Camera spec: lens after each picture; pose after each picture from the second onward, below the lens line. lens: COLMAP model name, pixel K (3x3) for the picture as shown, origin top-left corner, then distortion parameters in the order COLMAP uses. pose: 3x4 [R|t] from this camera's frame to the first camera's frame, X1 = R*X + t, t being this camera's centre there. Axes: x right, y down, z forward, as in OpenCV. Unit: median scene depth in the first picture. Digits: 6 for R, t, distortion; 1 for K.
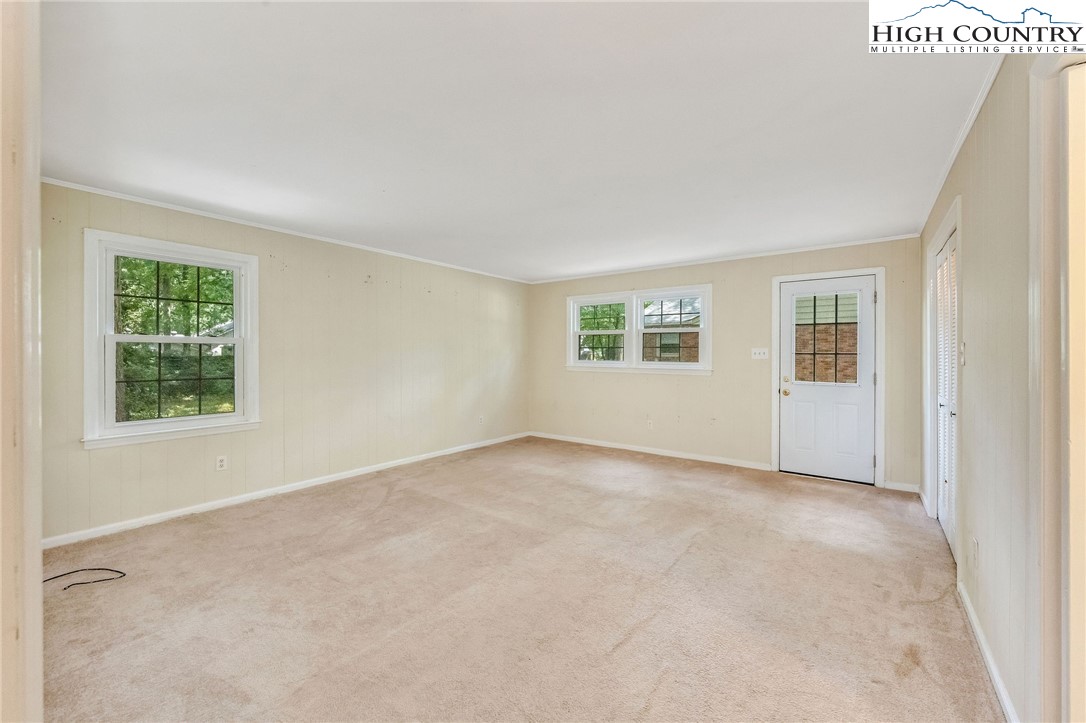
lens RADIAL K [[435.6, 0, 546.7], [0, 435.6, 360.2], [0, 0, 1]] dist [0.000518, 0.000131]
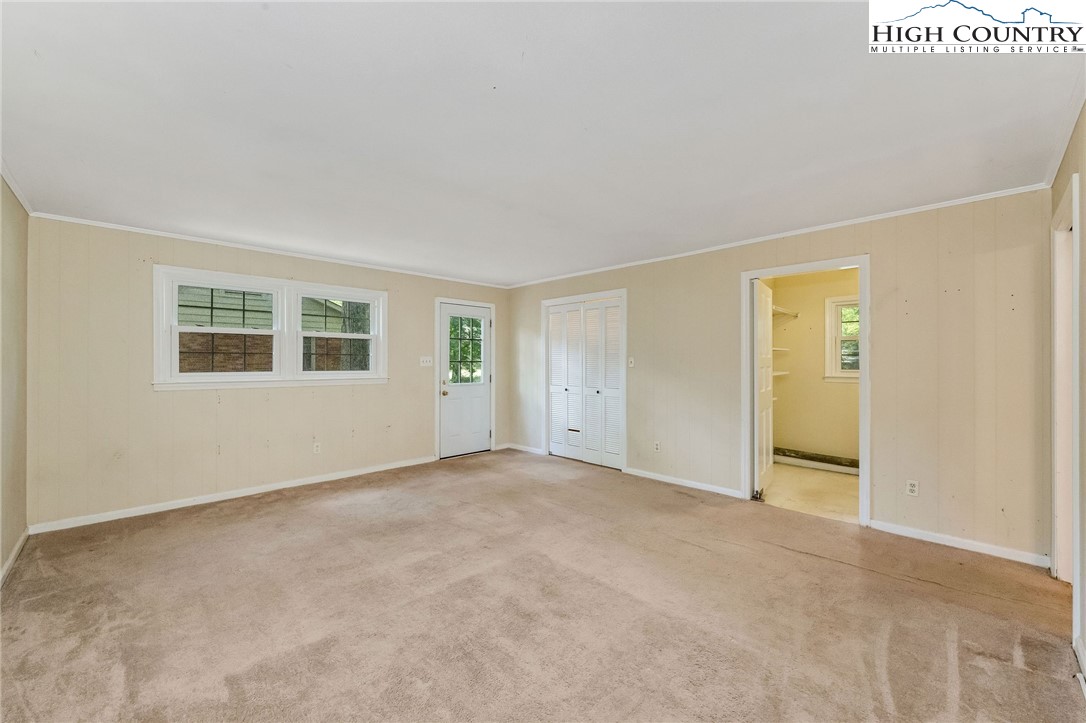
lens RADIAL K [[435.6, 0, 546.7], [0, 435.6, 360.2], [0, 0, 1]] dist [0.000518, 0.000131]
pose [[0.135853, -0.000429, 0.990729, -0.626639], [0.013628, 0.999906, -0.001436, -0.012853], [-0.990635, 0.013696, 0.135846, 0.554407]]
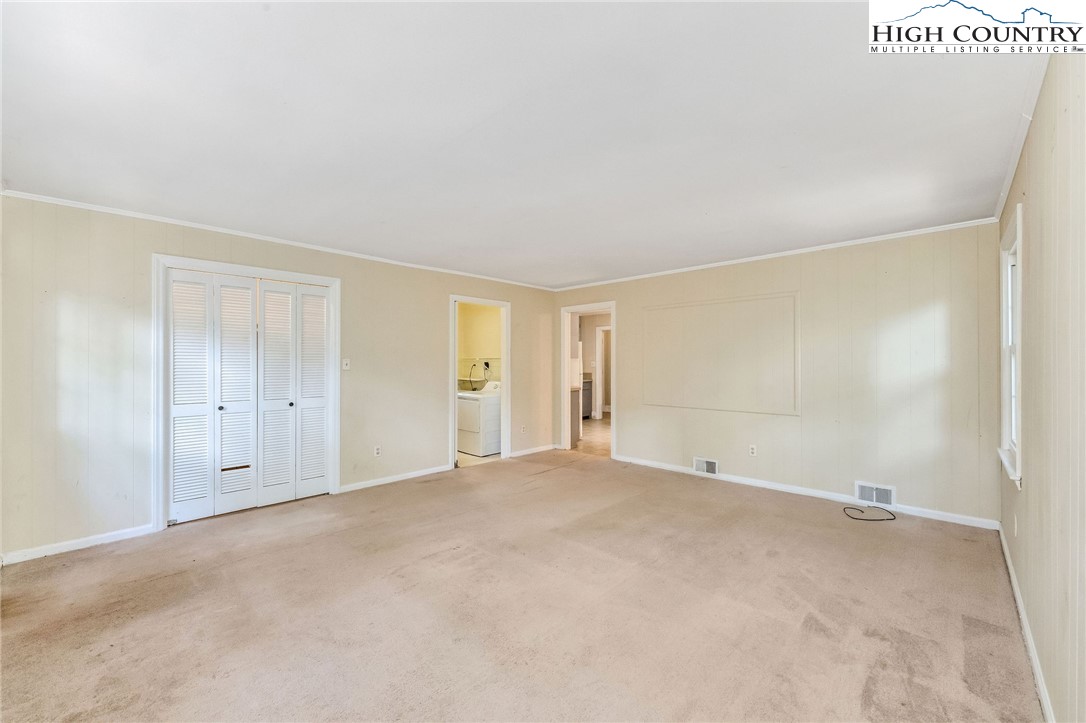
lens RADIAL K [[432.1, 0, 543.0], [0, 432.1, 367.5], [0, 0, 1]] dist [-0.001355, 0.000004]
pose [[-0.992700, 0.002159, 0.120587, -0.065978], [0.004831, 0.999749, 0.021875, -0.018043], [-0.120509, 0.022298, -0.992462, 1.370493]]
